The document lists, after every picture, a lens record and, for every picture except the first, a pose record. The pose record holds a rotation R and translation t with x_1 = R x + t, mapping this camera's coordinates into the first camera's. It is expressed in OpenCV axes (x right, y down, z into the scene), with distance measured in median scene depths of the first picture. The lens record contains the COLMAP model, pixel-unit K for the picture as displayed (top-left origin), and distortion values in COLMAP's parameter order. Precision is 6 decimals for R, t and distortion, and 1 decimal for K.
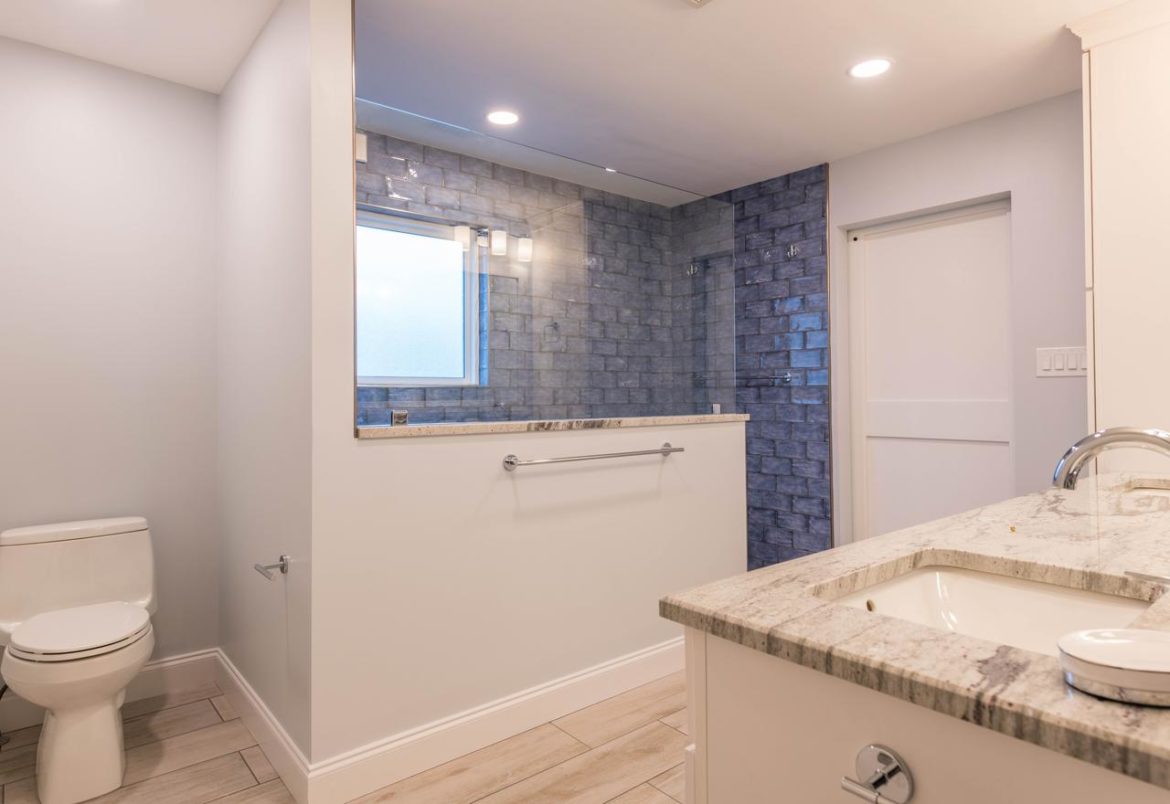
lens RADIAL K [[644.8, 0, 585.2], [0, 644.8, 381.0], [0, 0, 1]] dist [0.026757, -0.000062]
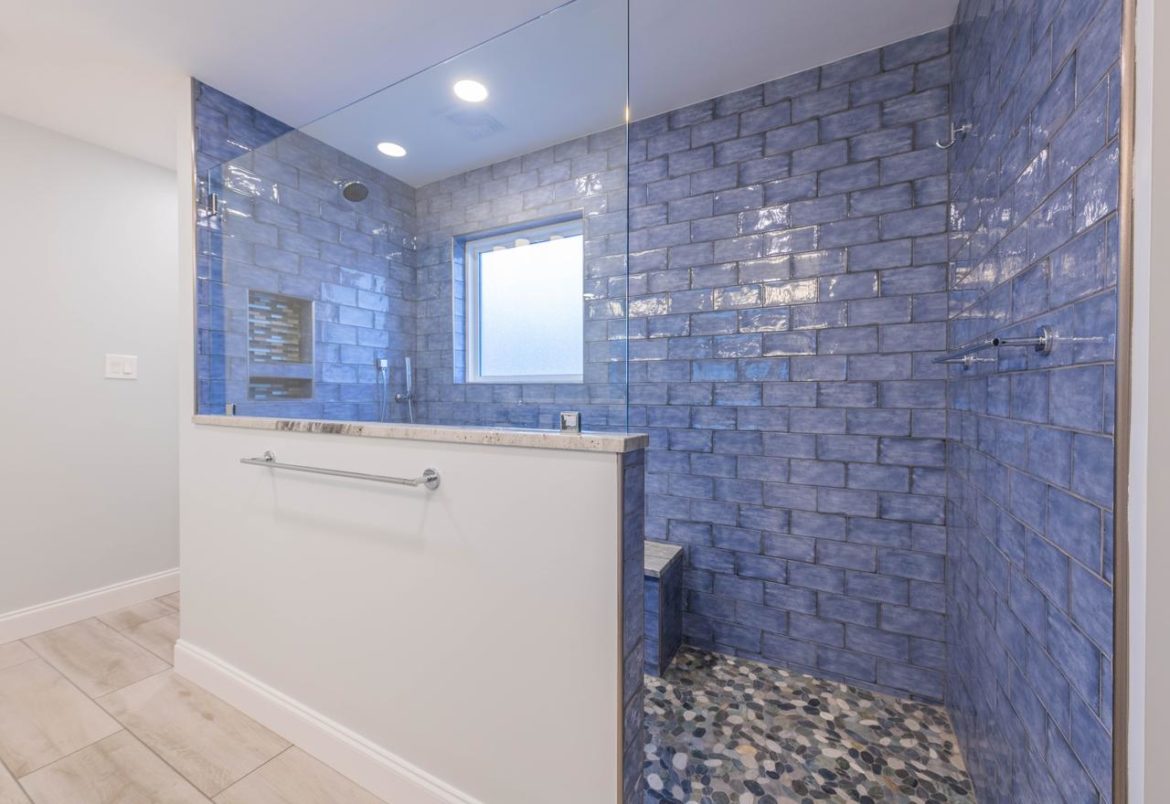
lens RADIAL K [[461.3, 0, 606.3], [0, 461.3, 398.2], [0, 0, 1]] dist [0.001871, -0.000308]
pose [[0.388890, 0.016683, -0.921133, 0.507761], [0.015545, 0.999575, 0.024667, 0.015956], [0.921153, -0.023912, 0.388466, 0.828288]]
